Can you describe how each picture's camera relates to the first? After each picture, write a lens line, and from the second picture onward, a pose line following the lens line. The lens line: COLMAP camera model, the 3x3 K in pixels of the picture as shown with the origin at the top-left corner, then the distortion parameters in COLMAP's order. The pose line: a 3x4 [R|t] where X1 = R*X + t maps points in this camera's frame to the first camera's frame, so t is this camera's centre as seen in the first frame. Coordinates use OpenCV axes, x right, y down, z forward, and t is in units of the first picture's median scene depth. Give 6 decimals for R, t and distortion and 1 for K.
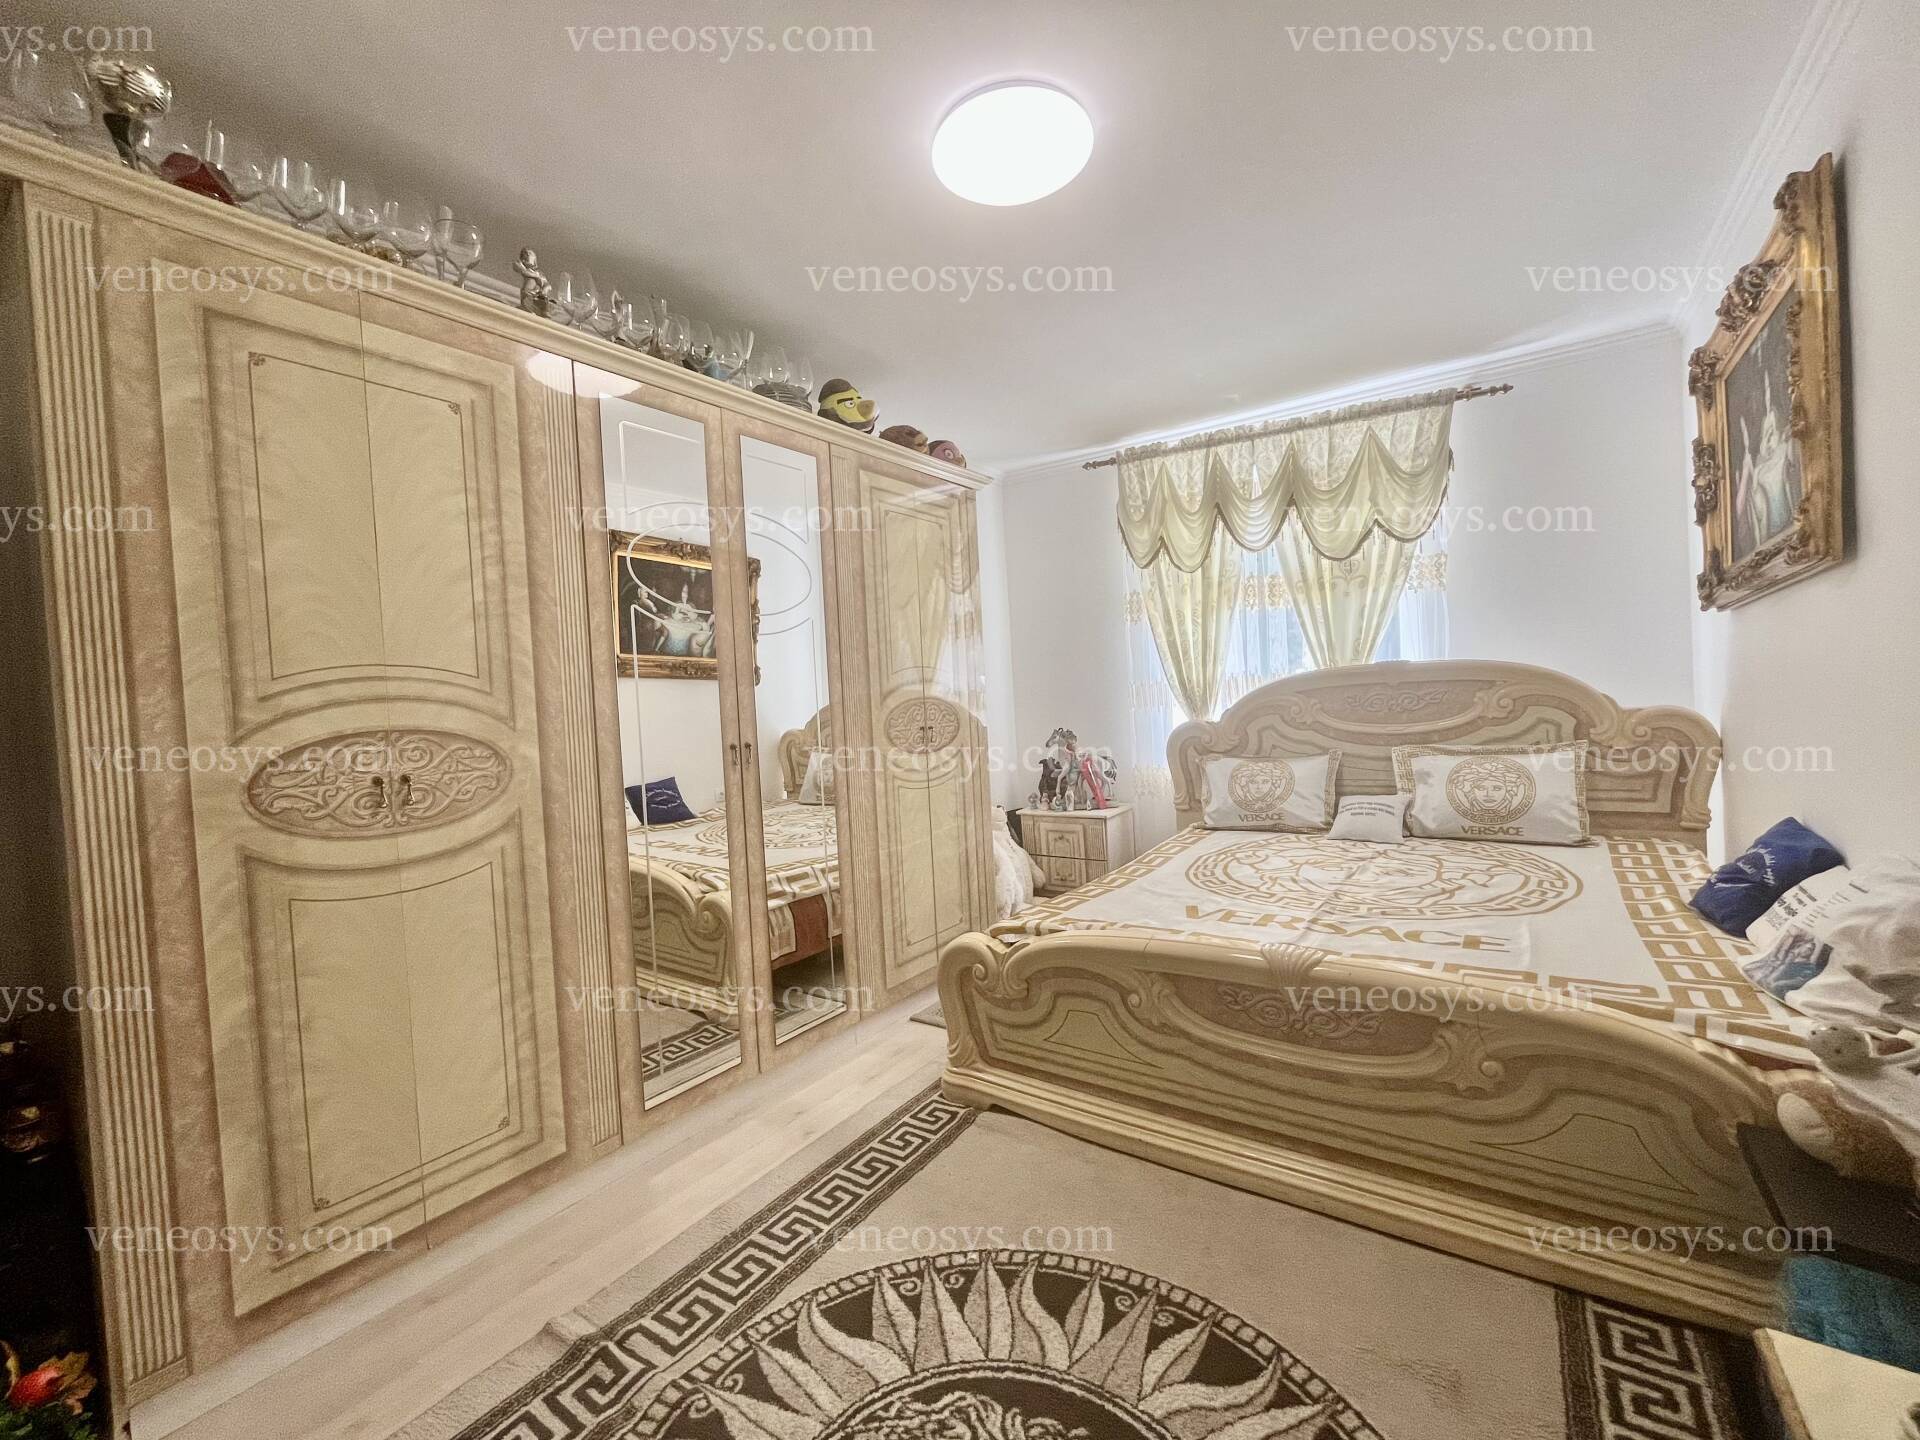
lens RADIAL K [[778.6, 0, 959.4], [0, 778.6, 719.1], [0, 0, 1]] dist [-0.002861, -0.000403]
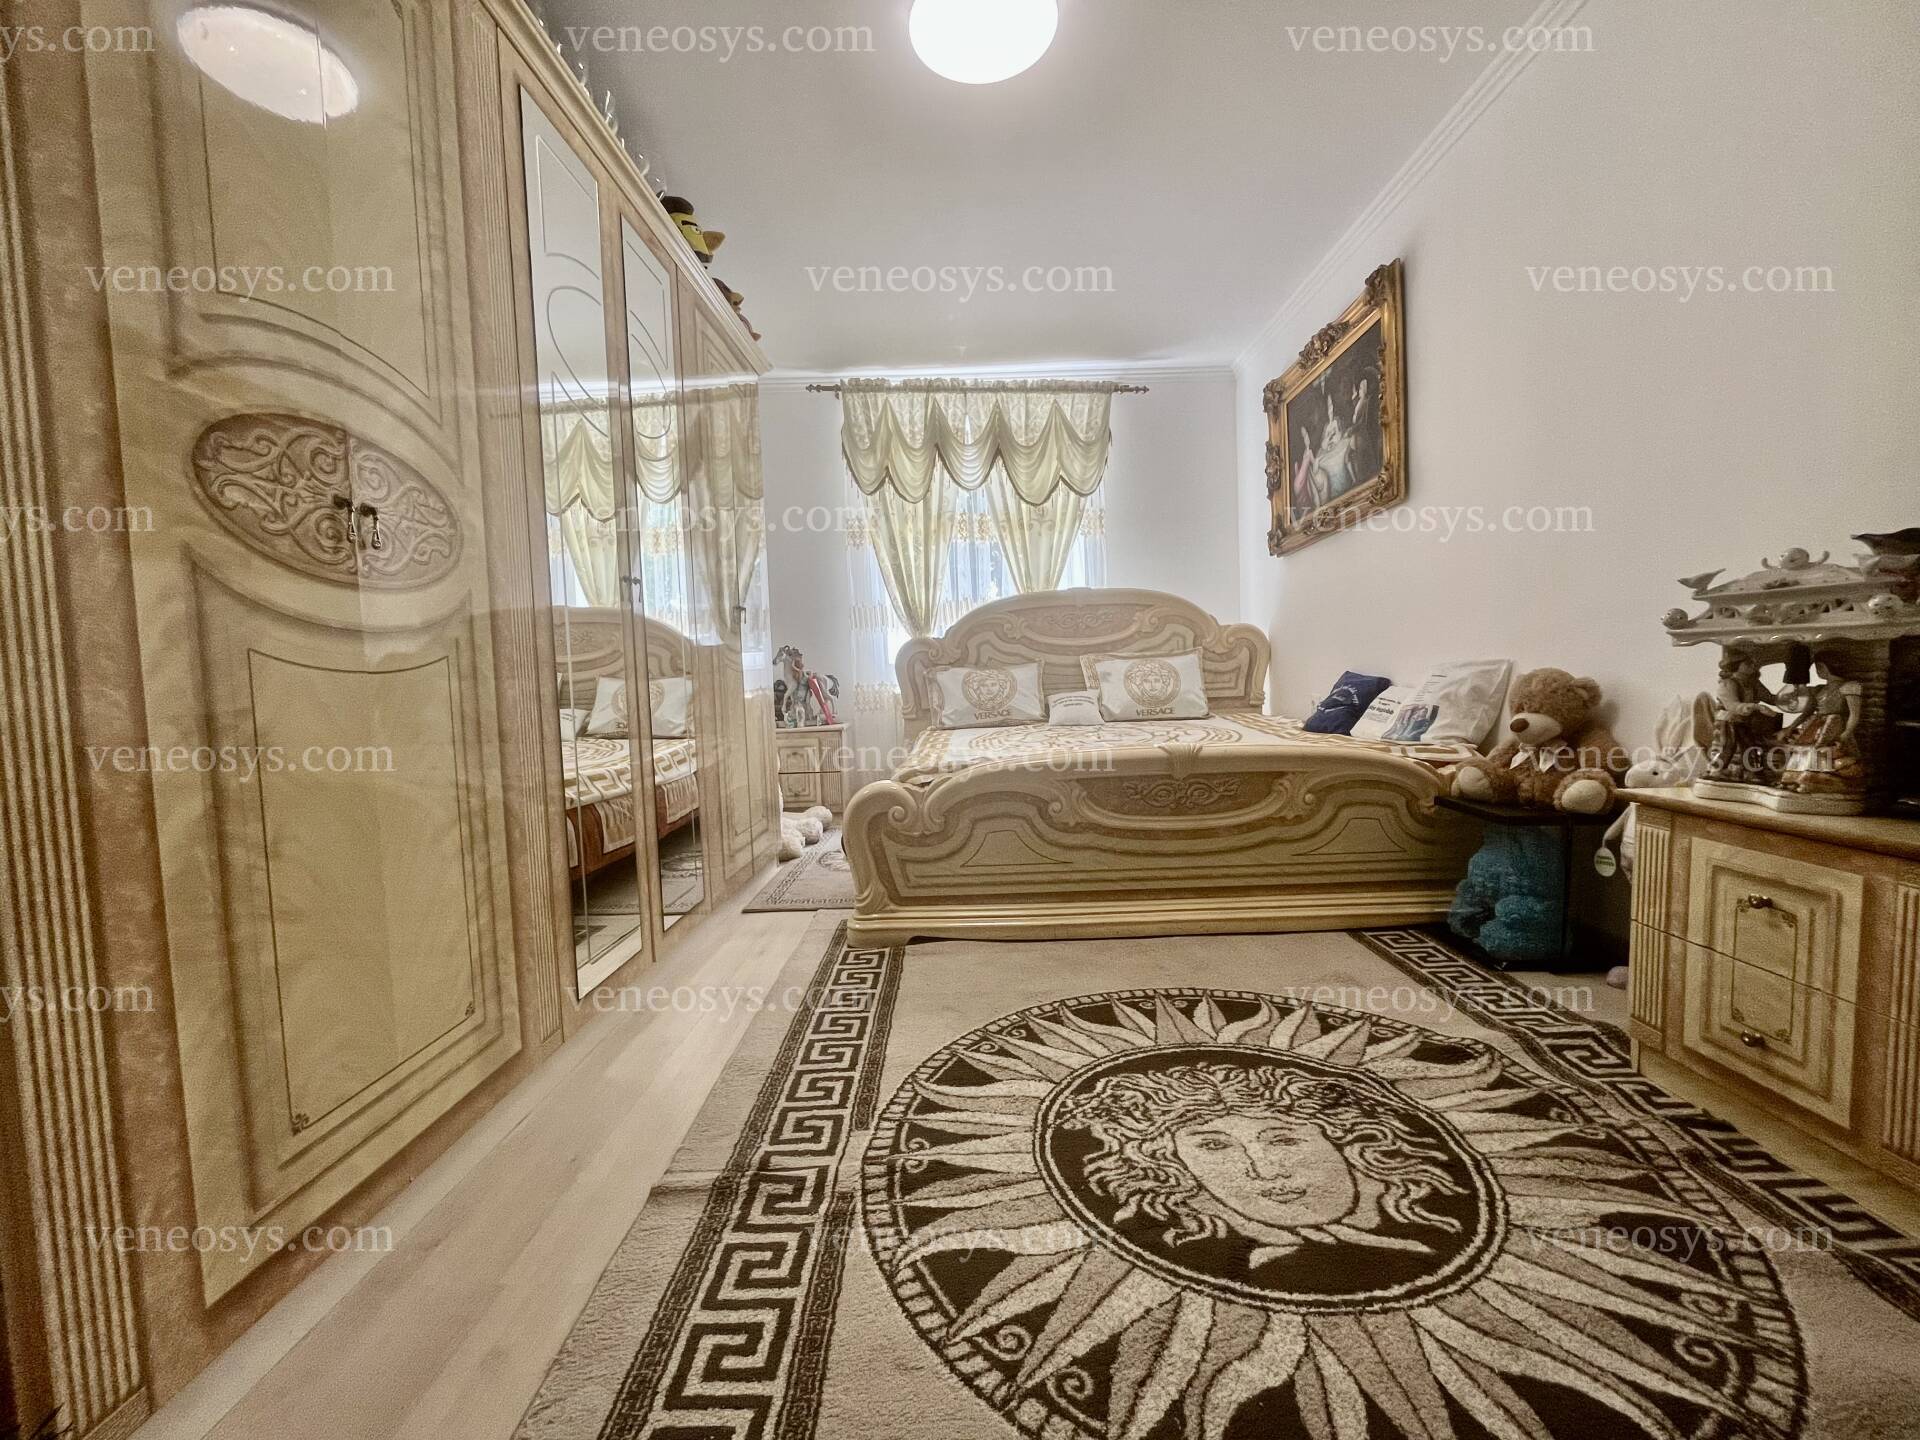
lens RADIAL K [[778.6, 0, 956.1], [0, 778.6, 719.2], [0, 0, 1]] dist [-0.002861, -0.000403]
pose [[0.828516, -0.013336, 0.559807, -0.480073], [0.009644, 0.999908, 0.009546, 0.187723], [-0.559883, -0.002510, 0.828568, 0.098242]]
